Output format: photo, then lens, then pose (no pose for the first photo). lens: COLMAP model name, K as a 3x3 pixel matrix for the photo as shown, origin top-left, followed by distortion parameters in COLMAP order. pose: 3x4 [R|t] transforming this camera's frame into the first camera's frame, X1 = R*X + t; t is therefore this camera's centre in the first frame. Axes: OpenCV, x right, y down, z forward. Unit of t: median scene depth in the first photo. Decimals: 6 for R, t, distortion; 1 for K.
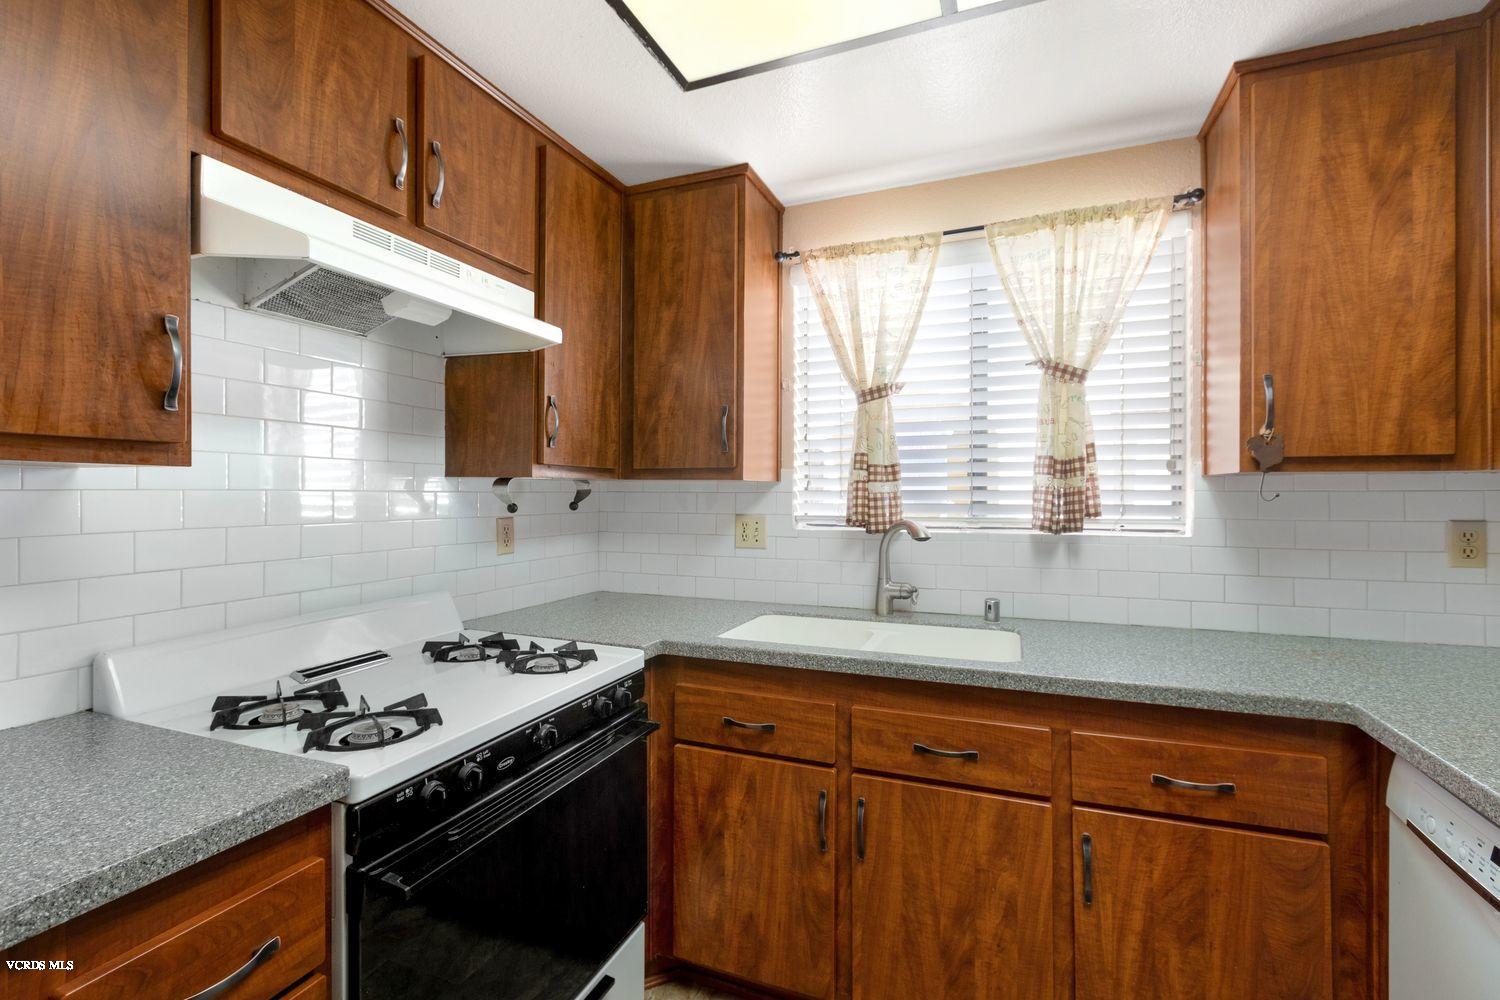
lens RADIAL K [[667.3, 0, 745.5], [0, 667.3, 493.4], [0, 0, 1]] dist [0.001958, -0.001177]
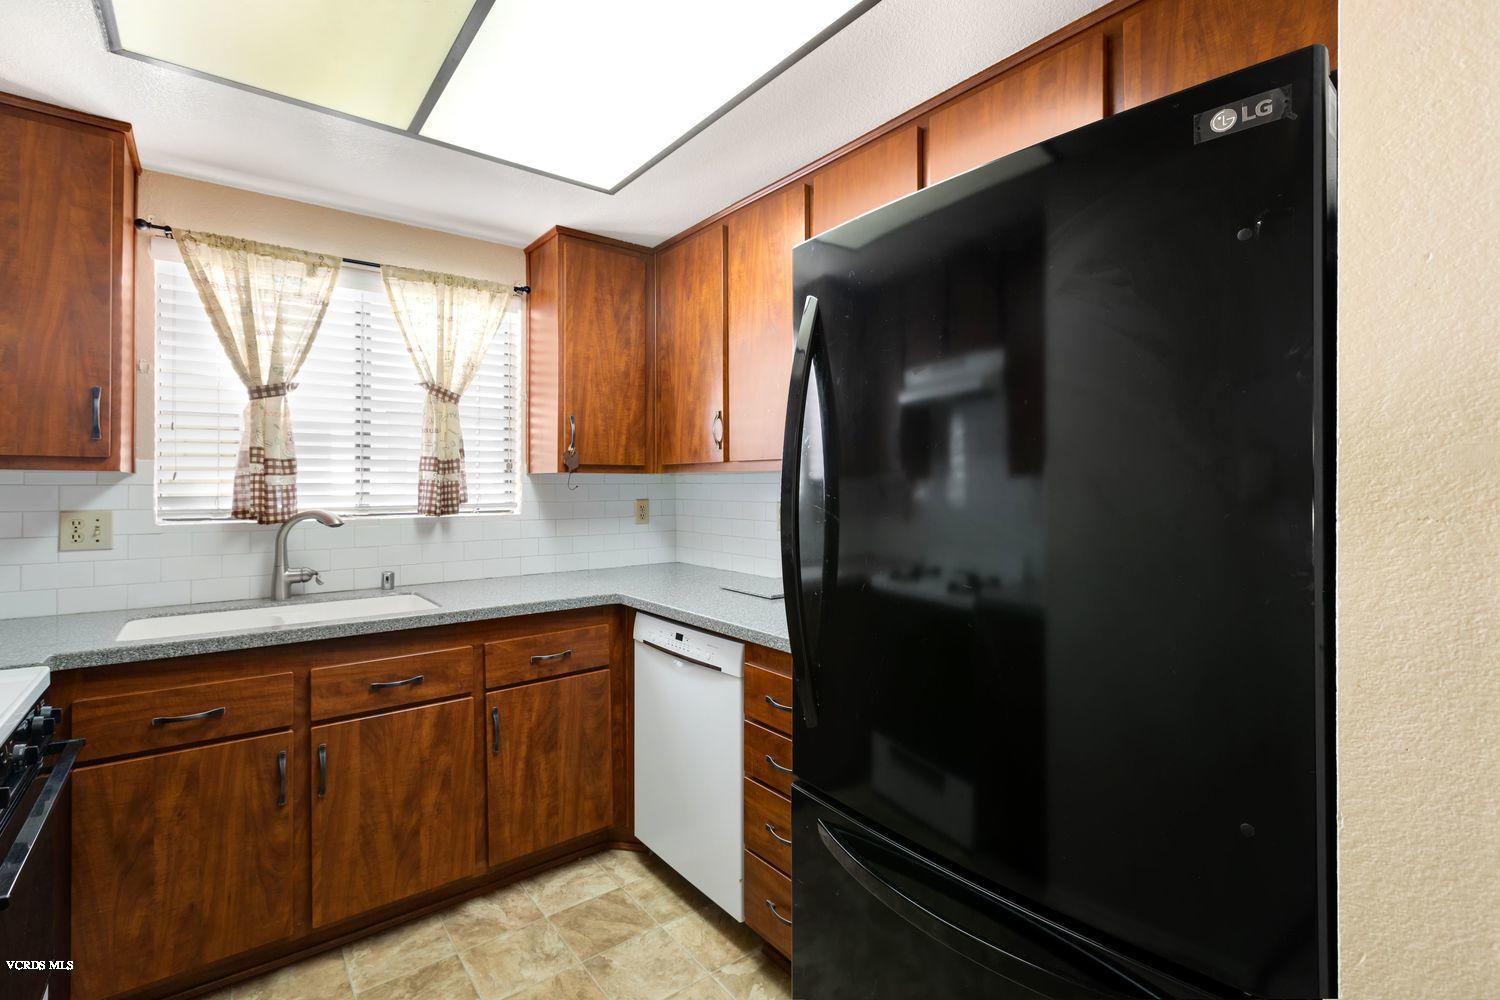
lens RADIAL K [[667.3, 0, 751.9], [0, 667.3, 489.4], [0, 0, 1]] dist [0.001958, -0.001177]
pose [[0.494359, -0.006570, 0.869233, -0.443137], [0.001069, 0.999975, 0.006950, -0.001258], [-0.869257, -0.002506, 0.494354, -0.226571]]
